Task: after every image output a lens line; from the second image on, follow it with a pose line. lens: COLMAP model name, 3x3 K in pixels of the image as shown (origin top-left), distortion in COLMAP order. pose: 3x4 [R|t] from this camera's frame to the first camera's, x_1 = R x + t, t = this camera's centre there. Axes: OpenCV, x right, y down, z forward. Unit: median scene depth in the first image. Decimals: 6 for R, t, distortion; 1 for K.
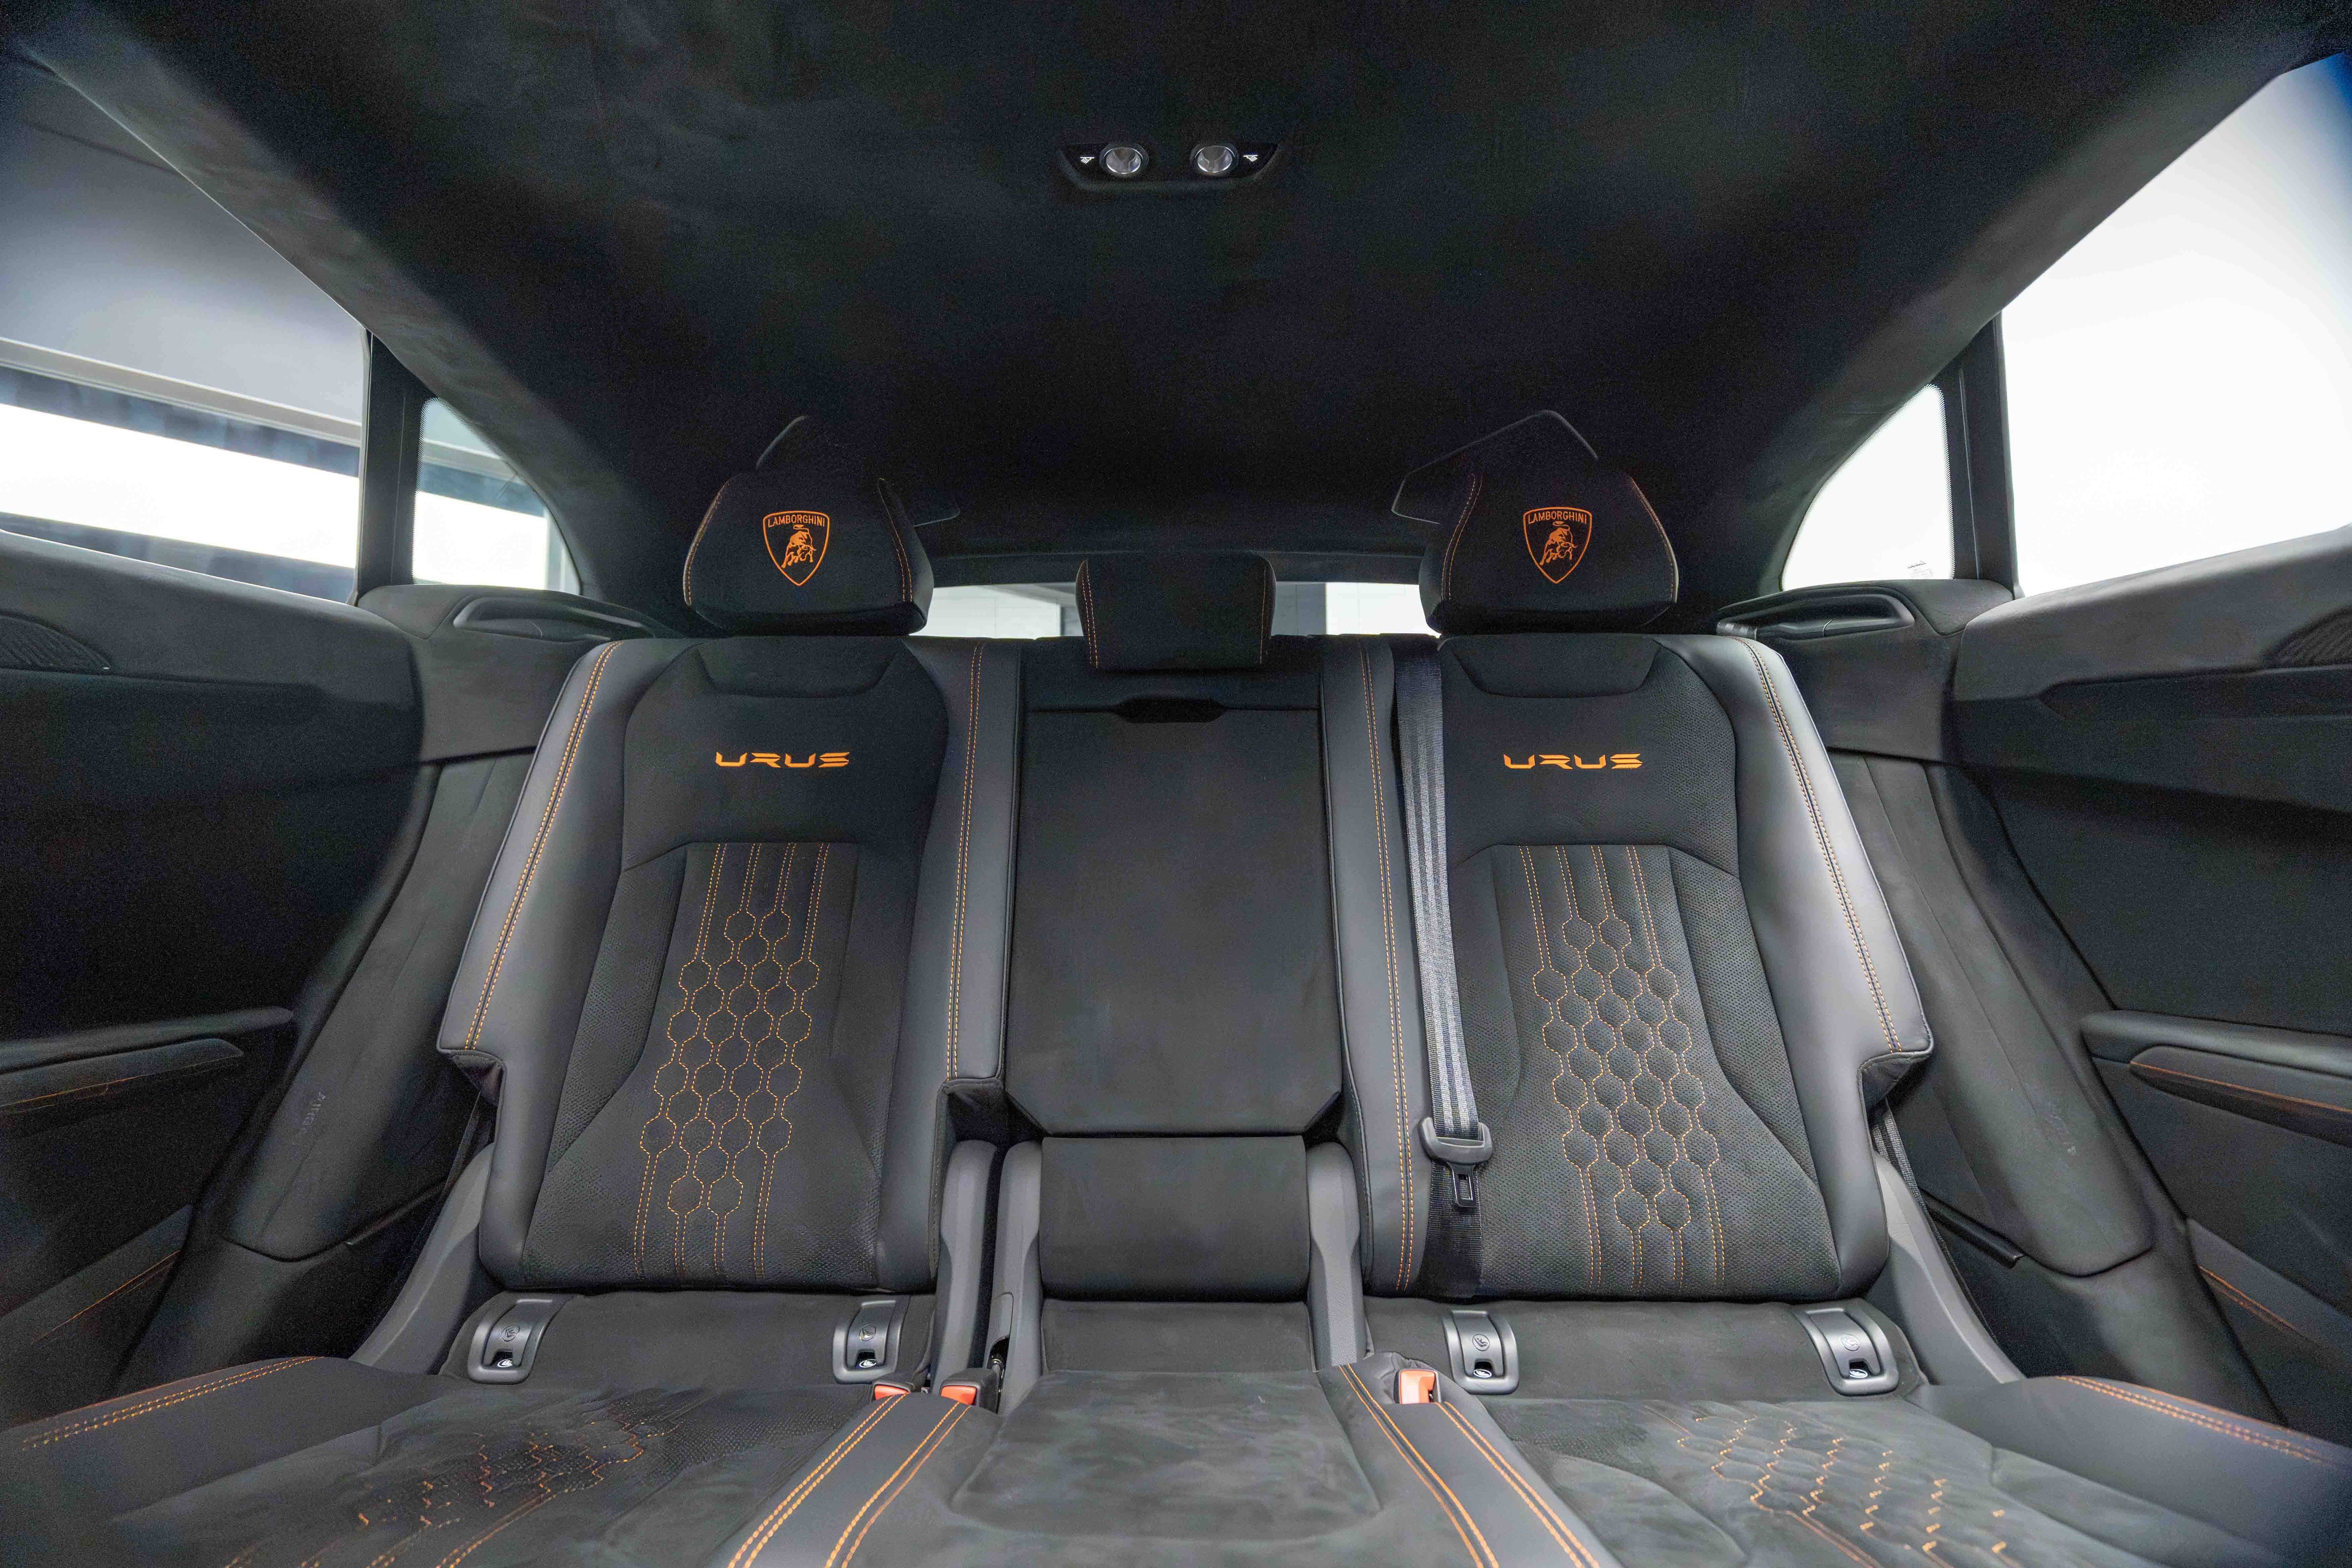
lens RADIAL K [[1131.8, 0, 1176.0], [0, 1131.8, 784.0], [0, 0, 1]] dist [0.002565, 0.000349]
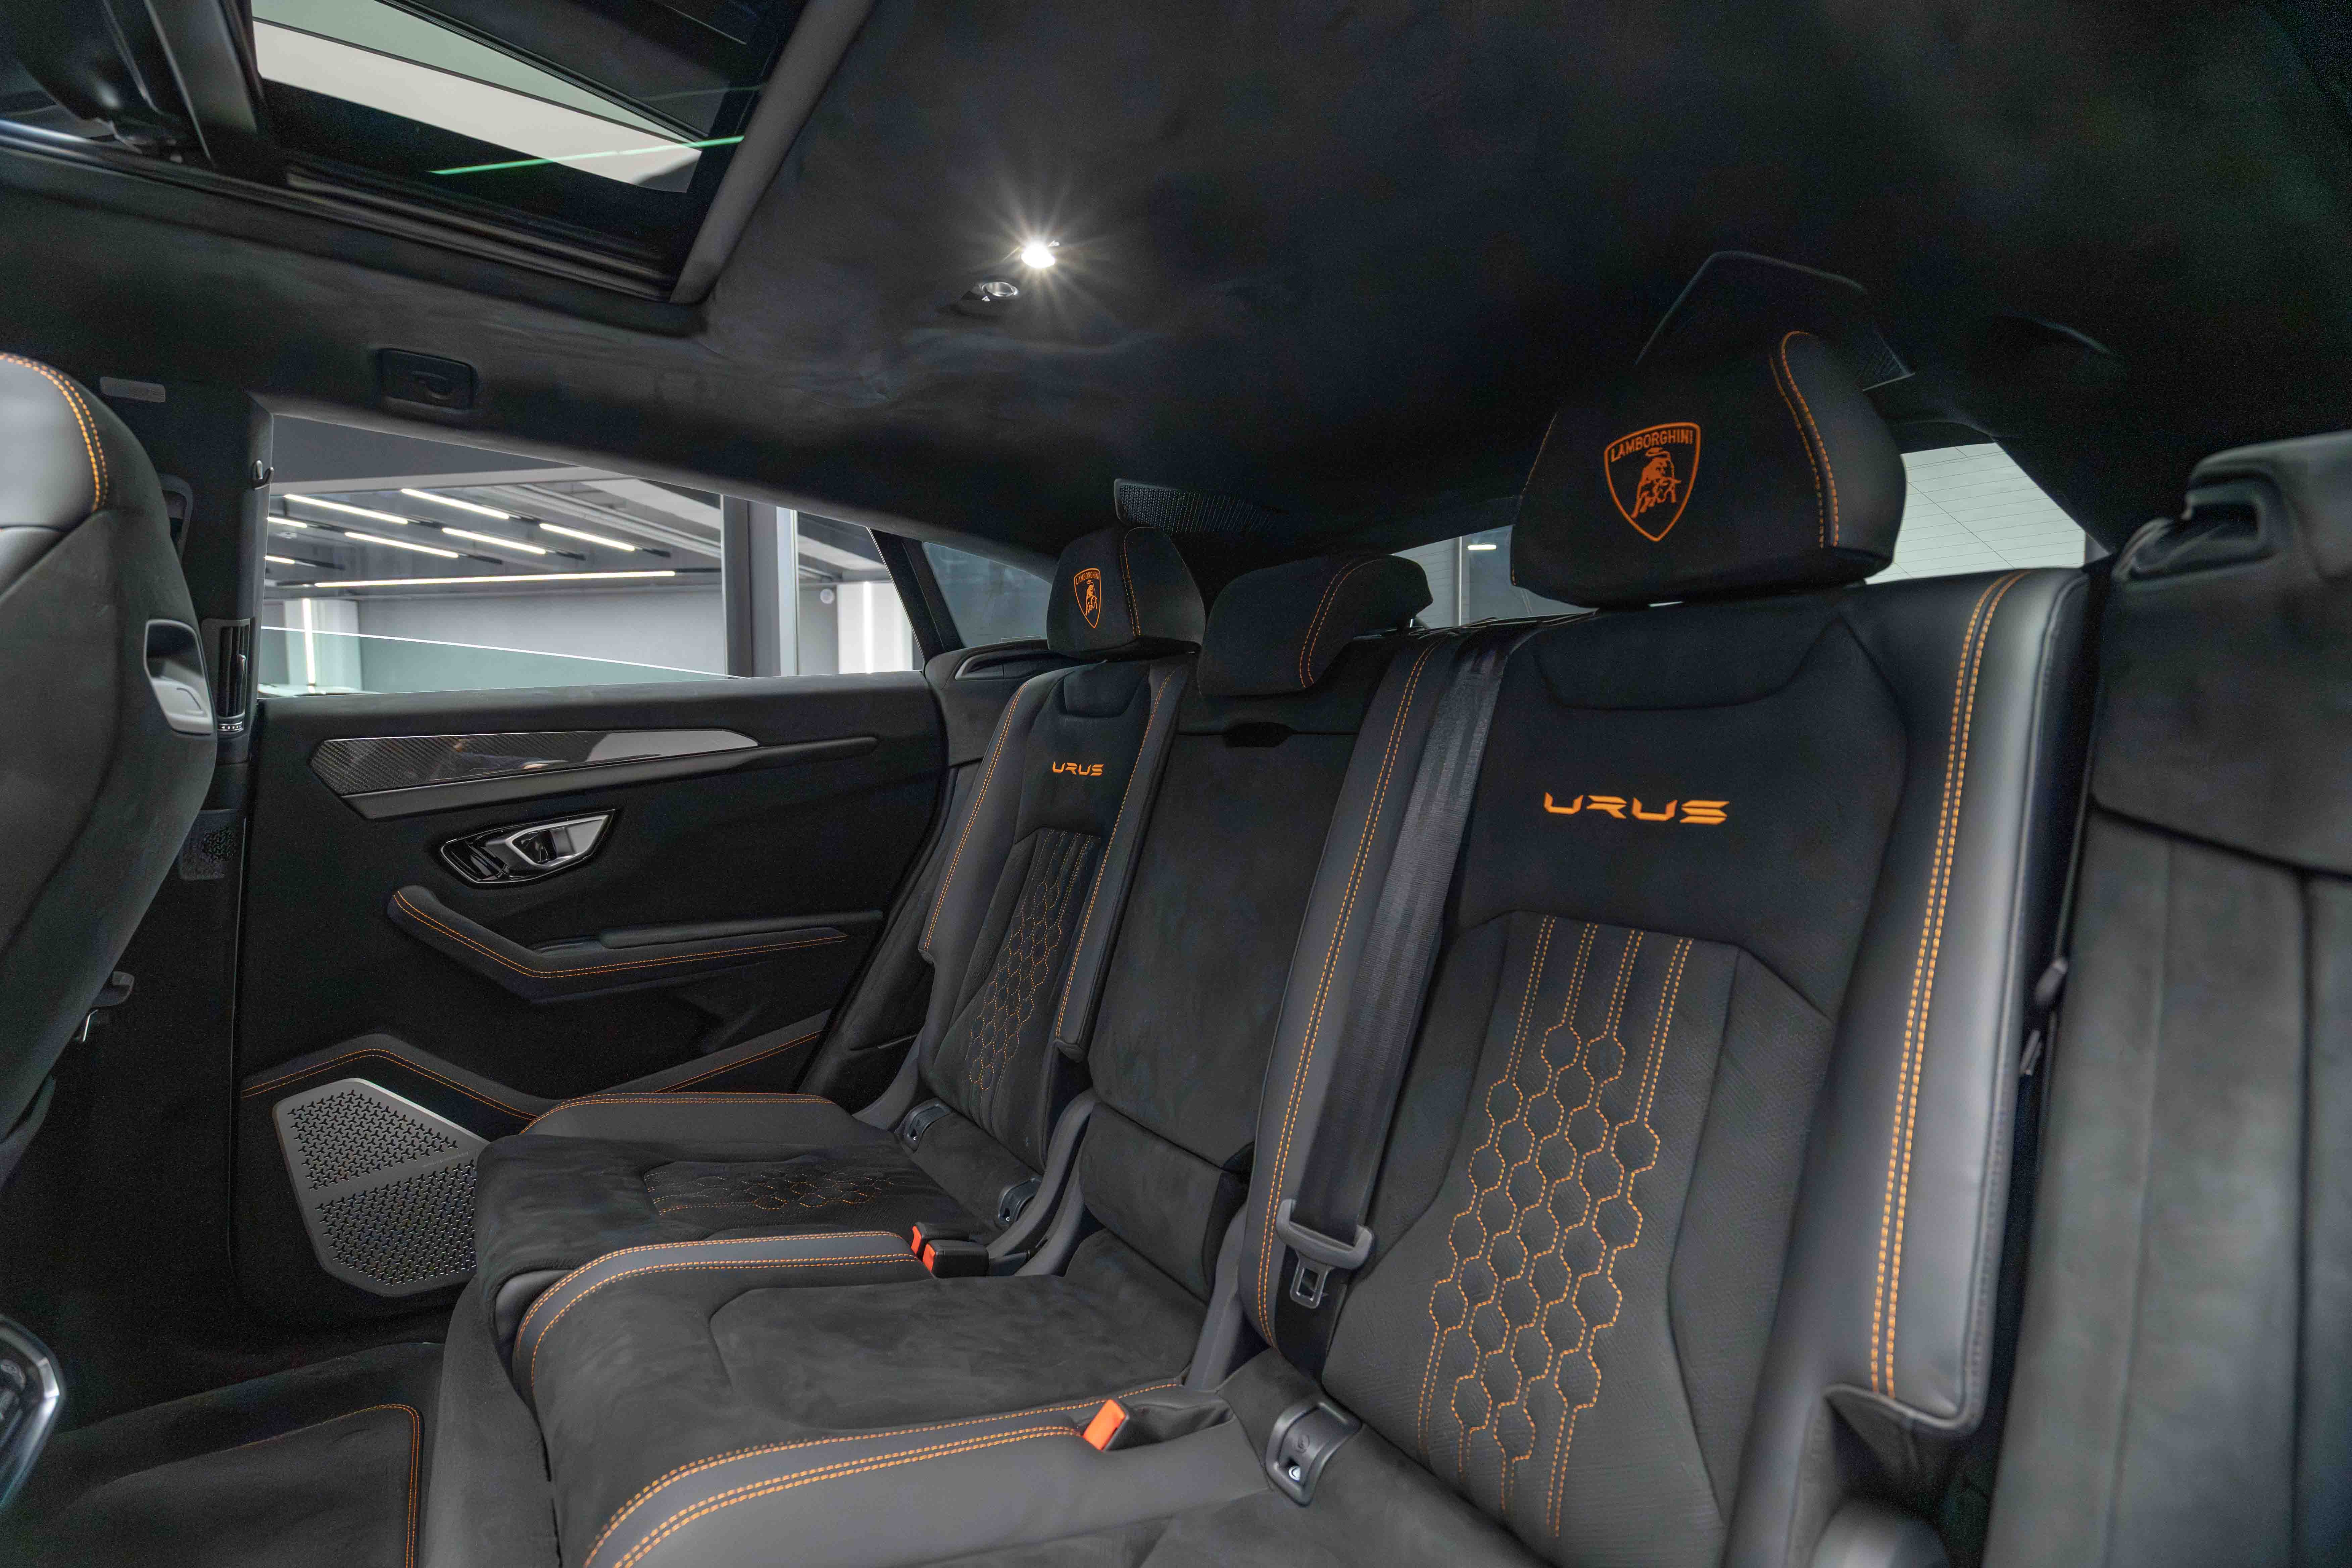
lens RADIAL K [[1131.8, 0, 1176.0], [0, 1131.8, 784.0], [0, 0, 1]] dist [0.002565, 0.000349]
pose [[0.534298, 0.051475, -0.843728, 0.812929], [0.078459, 0.990815, 0.110134, -0.137672], [0.841647, -0.125042, 0.525351, 0.399475]]
